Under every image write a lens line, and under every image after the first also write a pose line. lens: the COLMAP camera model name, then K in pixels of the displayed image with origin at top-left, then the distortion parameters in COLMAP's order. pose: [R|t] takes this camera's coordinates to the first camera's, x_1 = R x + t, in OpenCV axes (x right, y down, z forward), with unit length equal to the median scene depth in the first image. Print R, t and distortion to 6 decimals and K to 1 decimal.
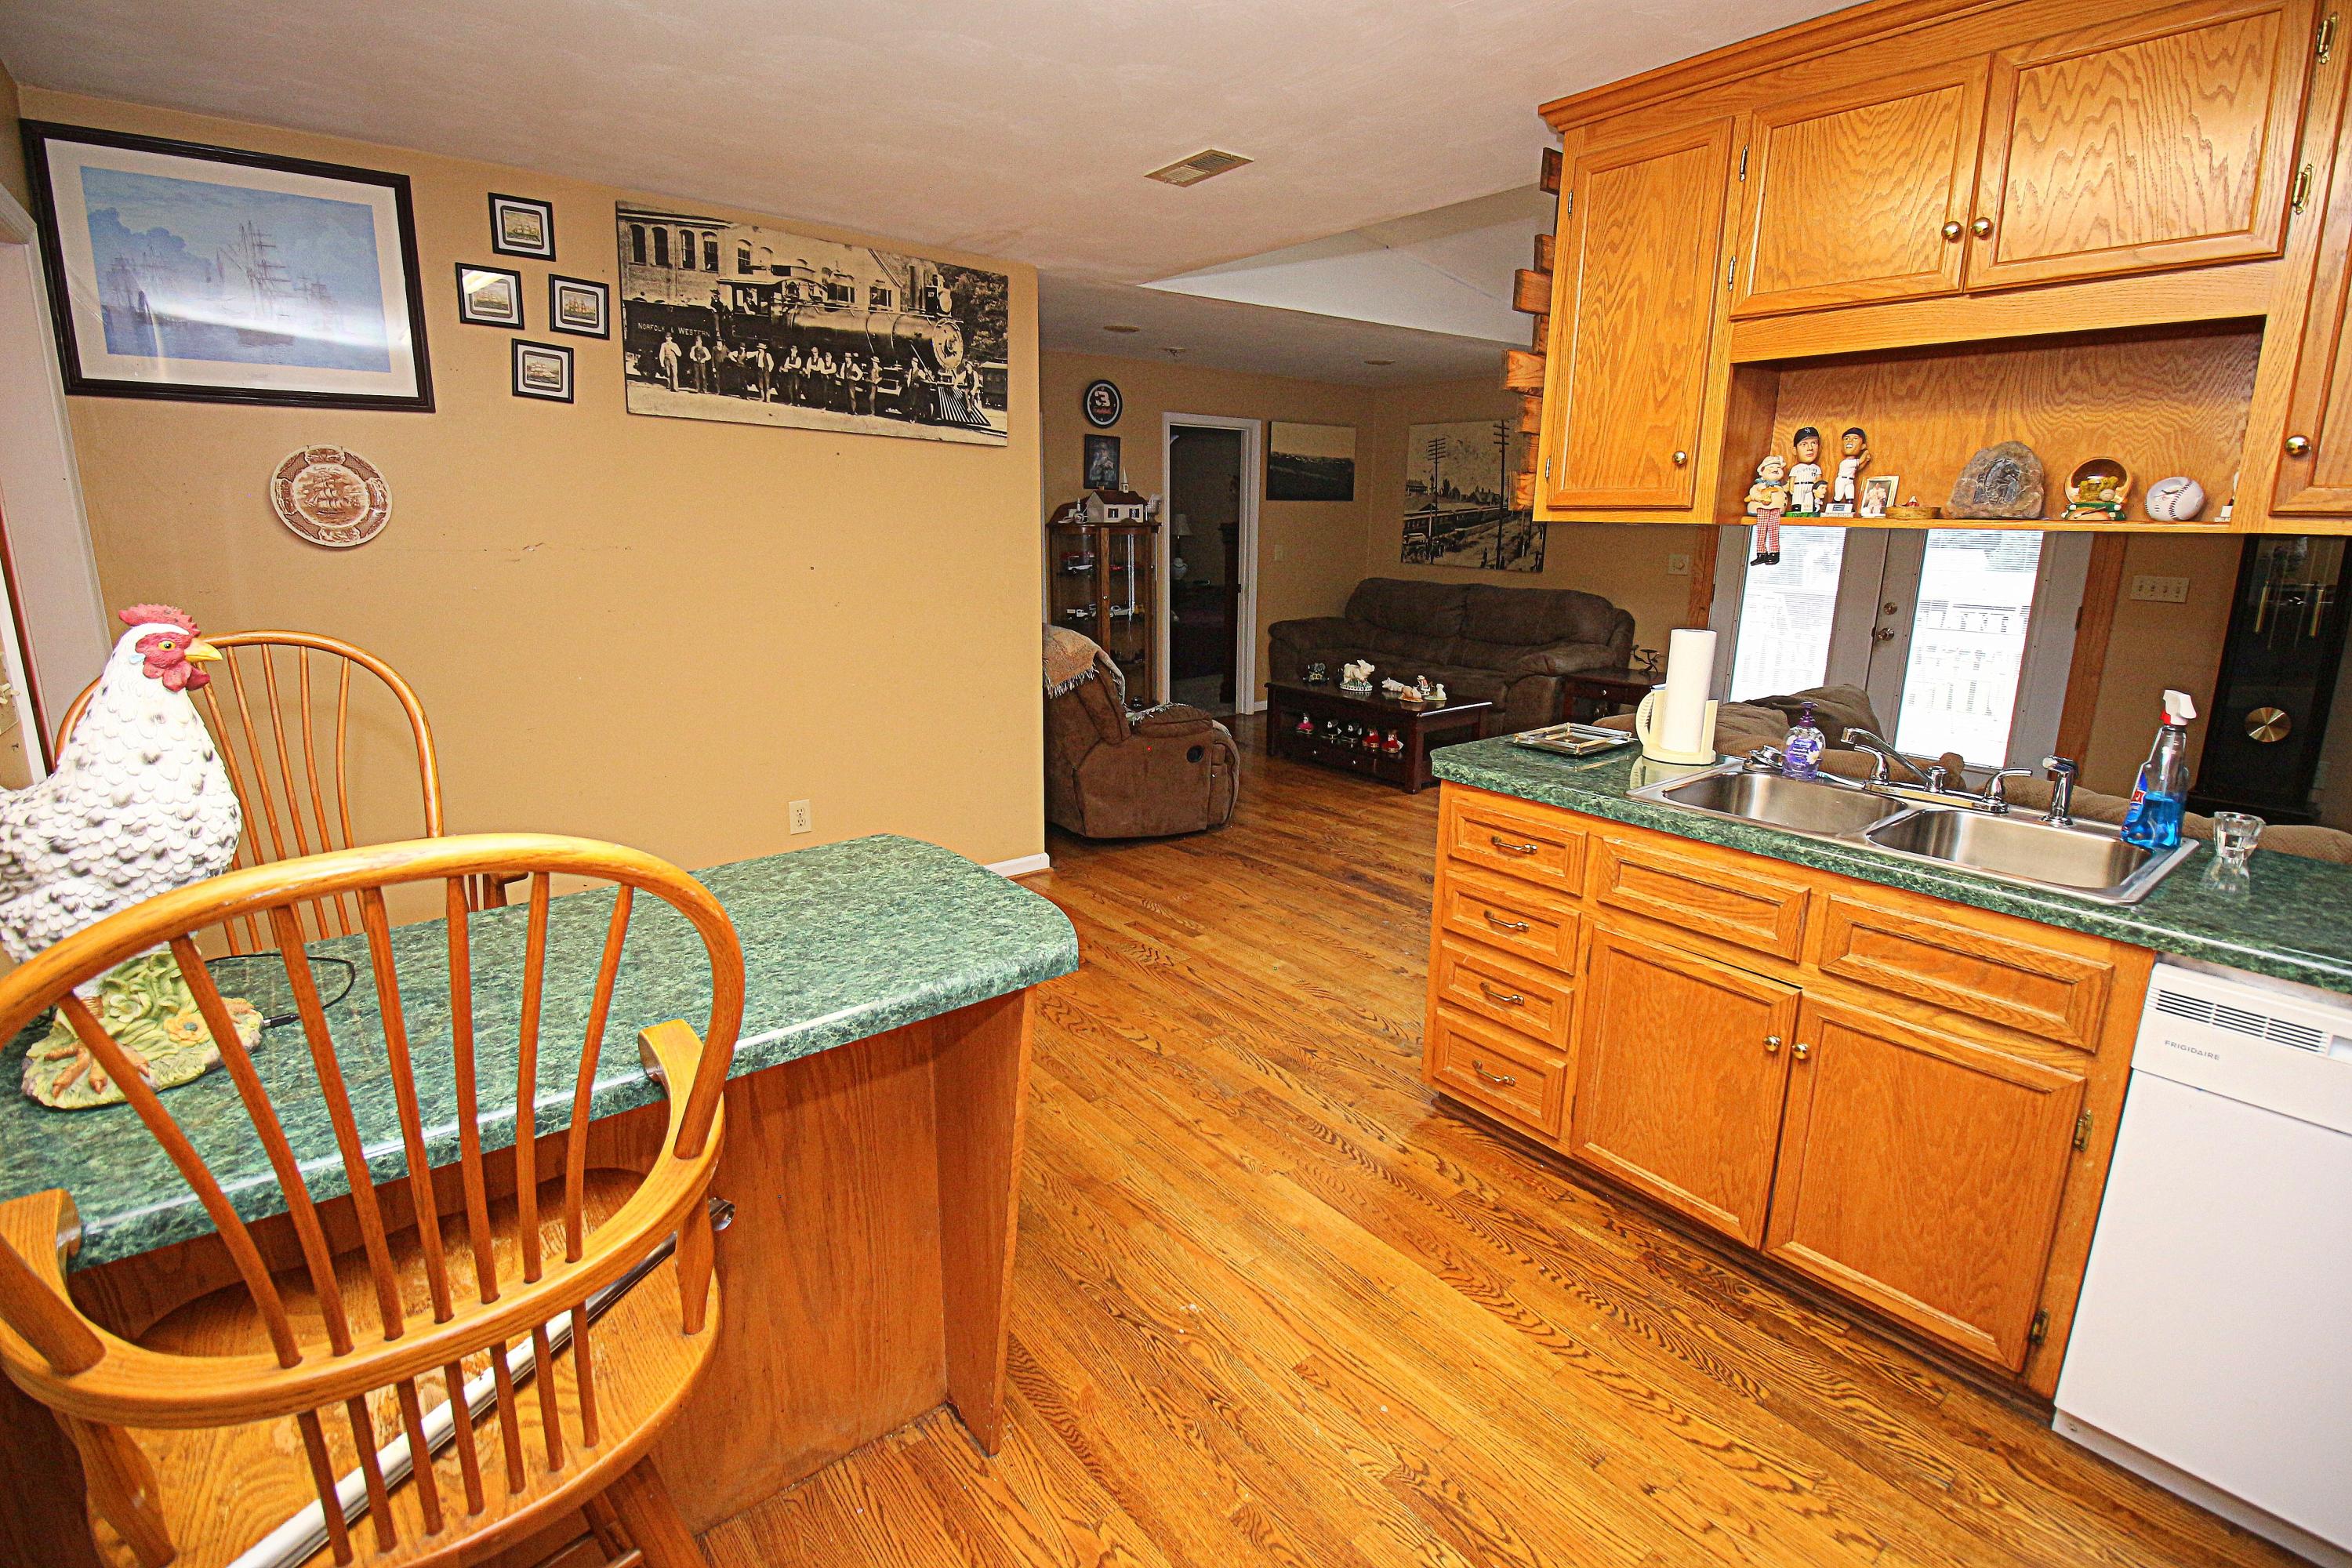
lens RADIAL K [[1090.5, 0, 1168.9], [0, 1090.5, 753.2], [0, 0, 1]] dist [-0.000204, -0.012935]
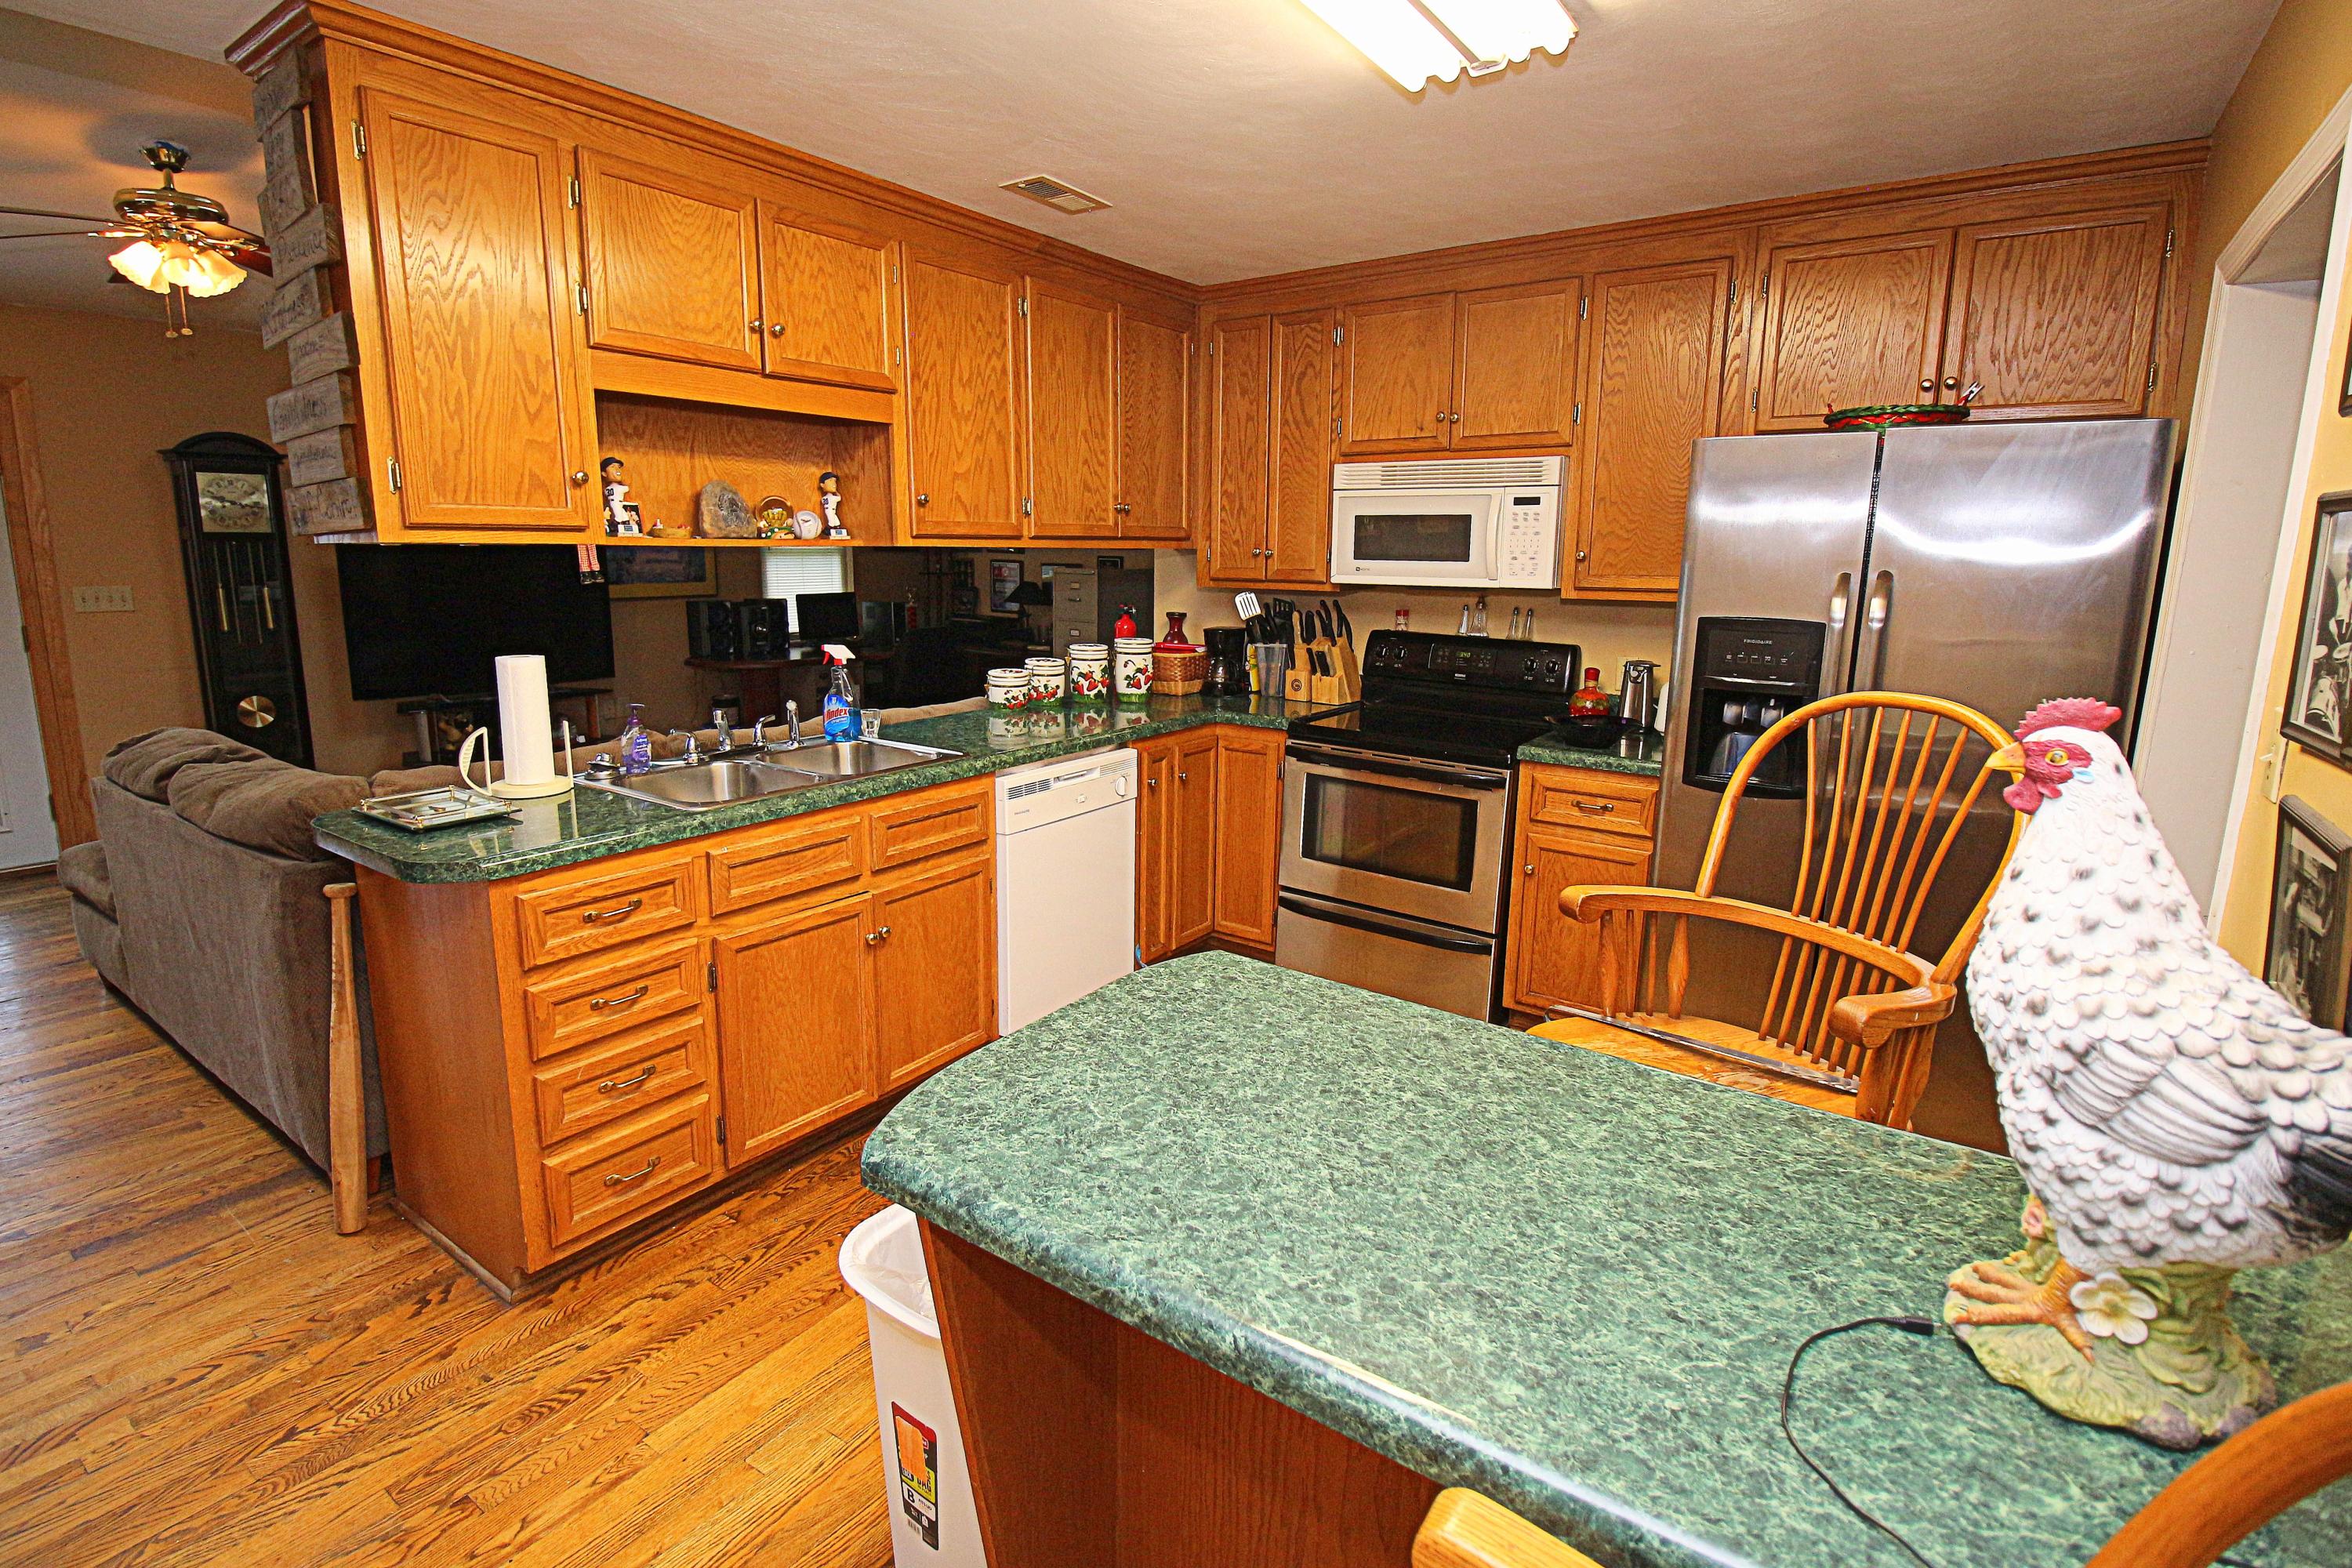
lens RADIAL K [[1120.1, 0, 1173.6], [0, 1120.1, 757.5], [0, 0, 1]] dist [-0.015471, -0.005052]
pose [[-0.289294, -0.190287, 0.938136, -0.698106], [0.189352, 0.949302, 0.250943, -0.190017], [-0.938326, 0.250234, -0.238596, 0.834679]]
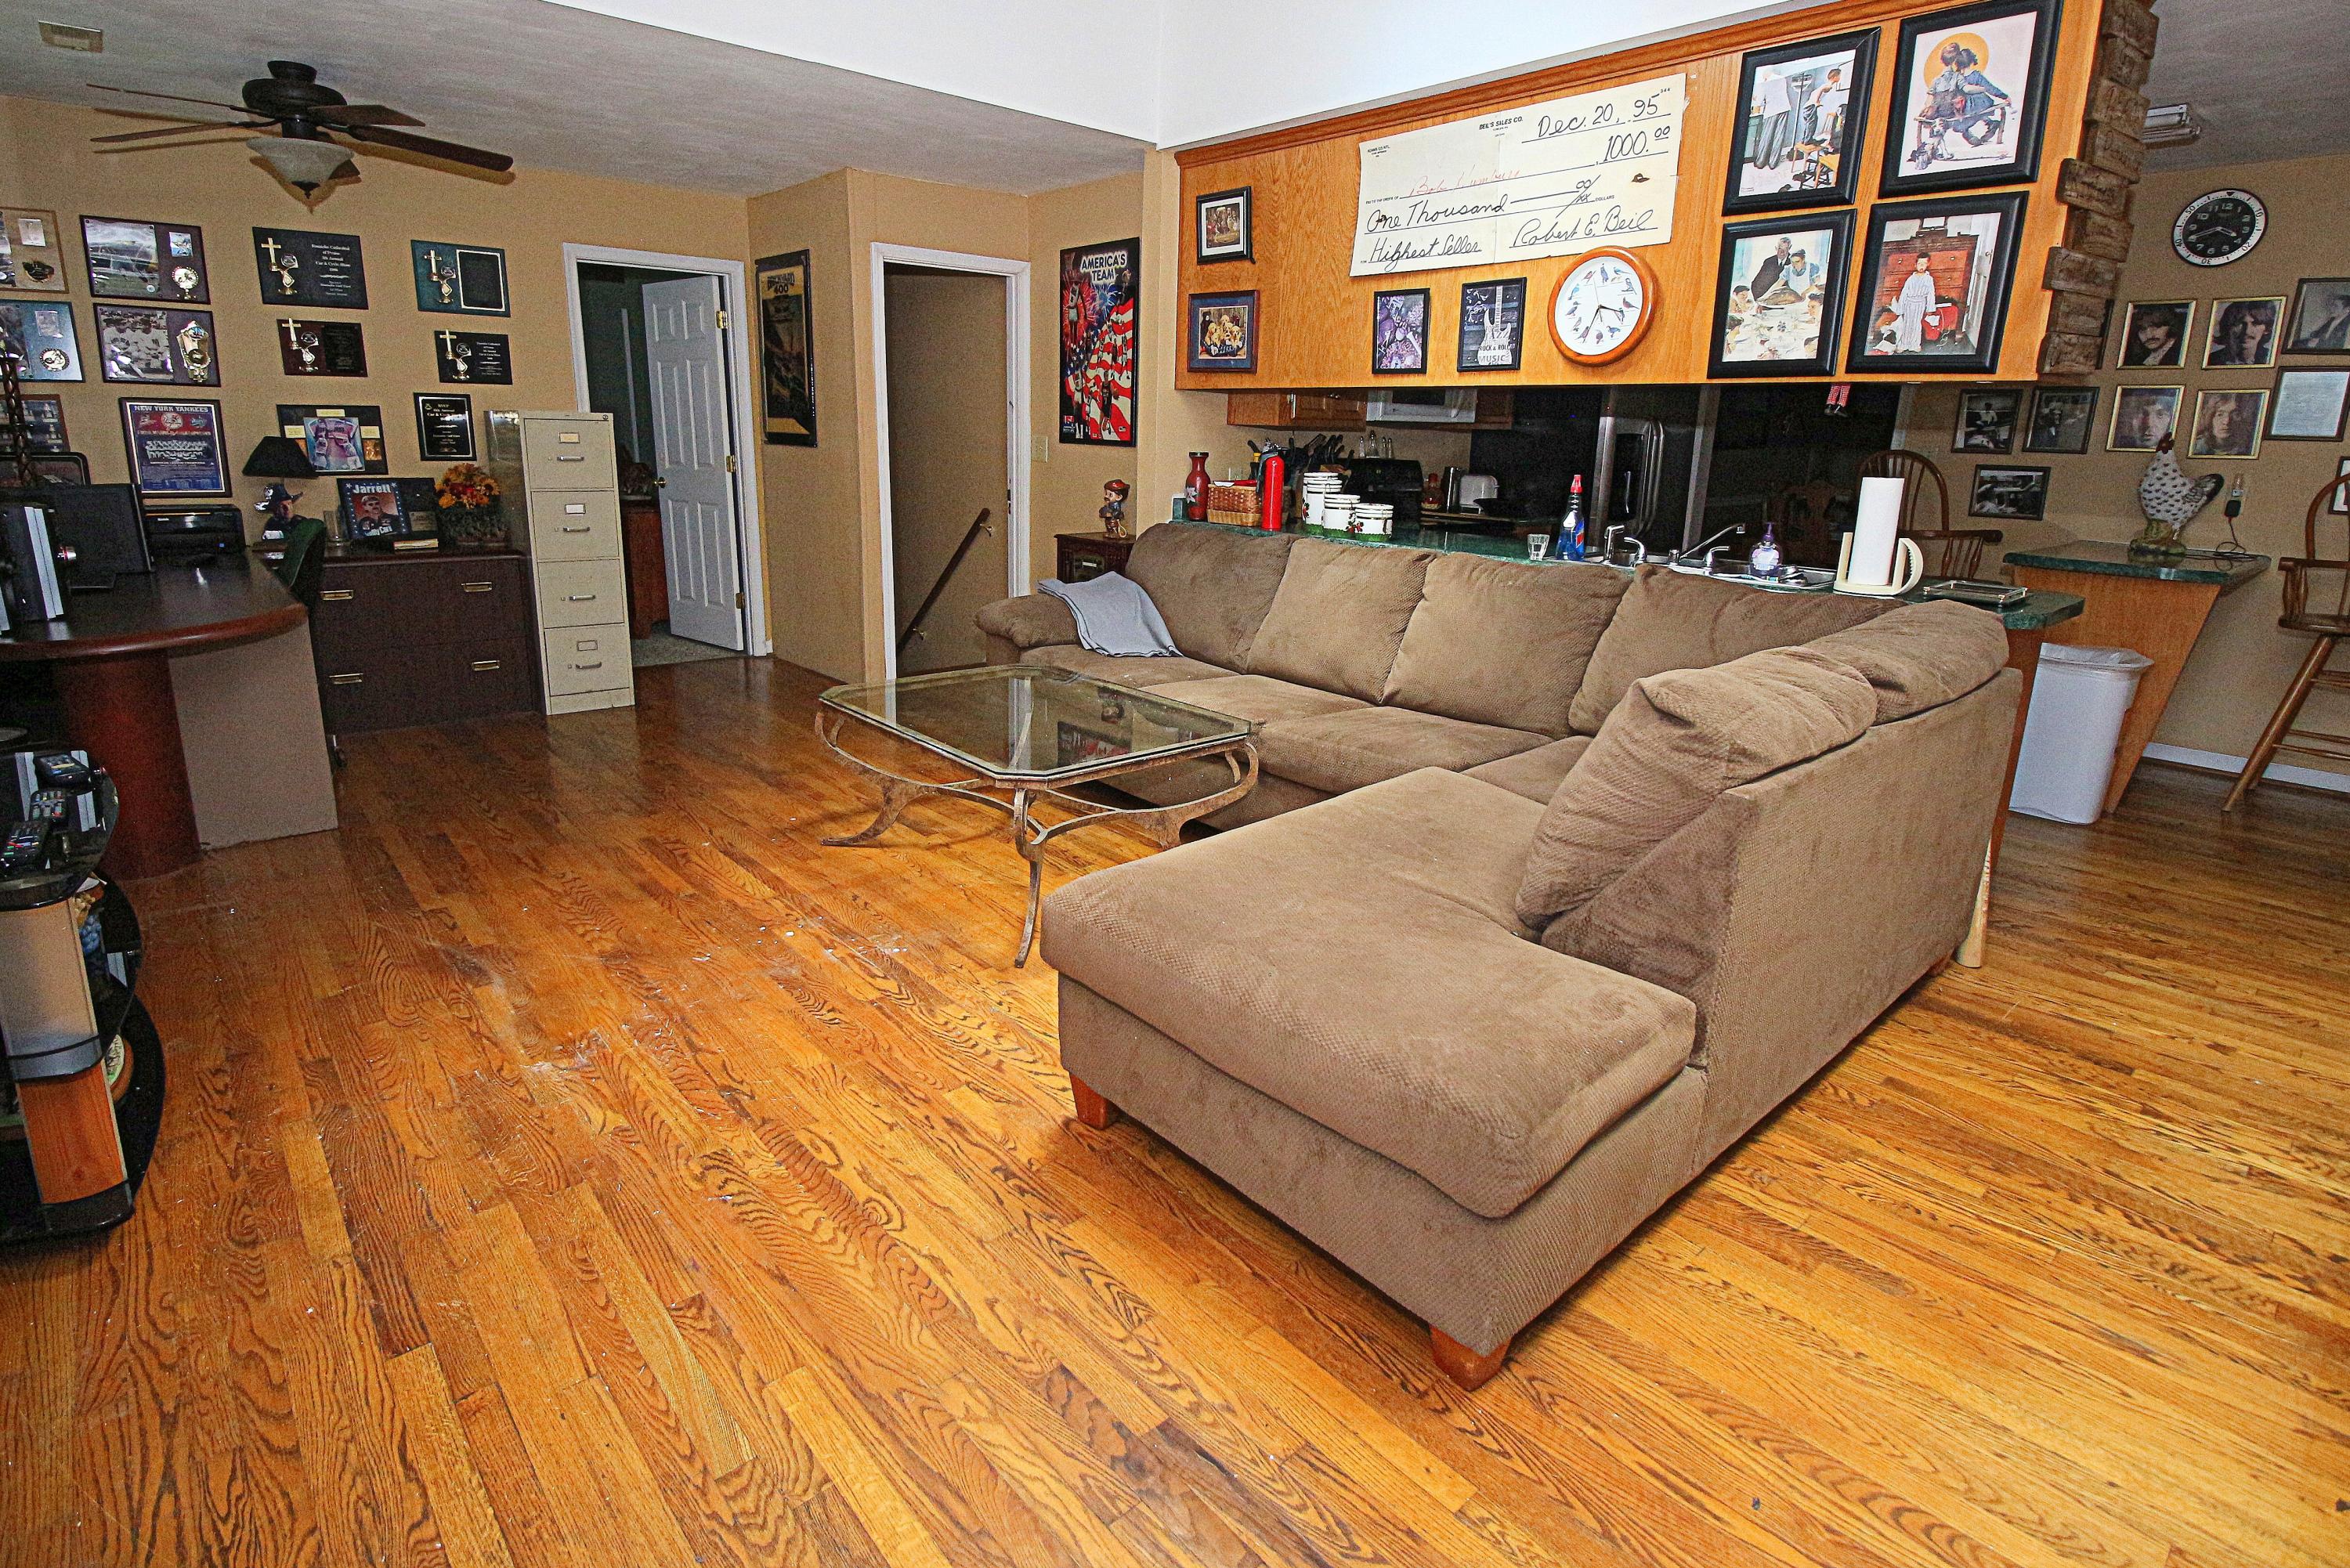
lens RADIAL K [[1166.0, 0, 1165.8], [0, 1166.0, 726.1], [0, 0, 1]] dist [-0.015772, -0.001852]
pose [[-0.998263, -0.014713, -0.057048, 1.515287], [-0.038722, 0.893642, 0.447108, -0.455321], [0.044402, 0.448540, -0.892659, 2.512297]]
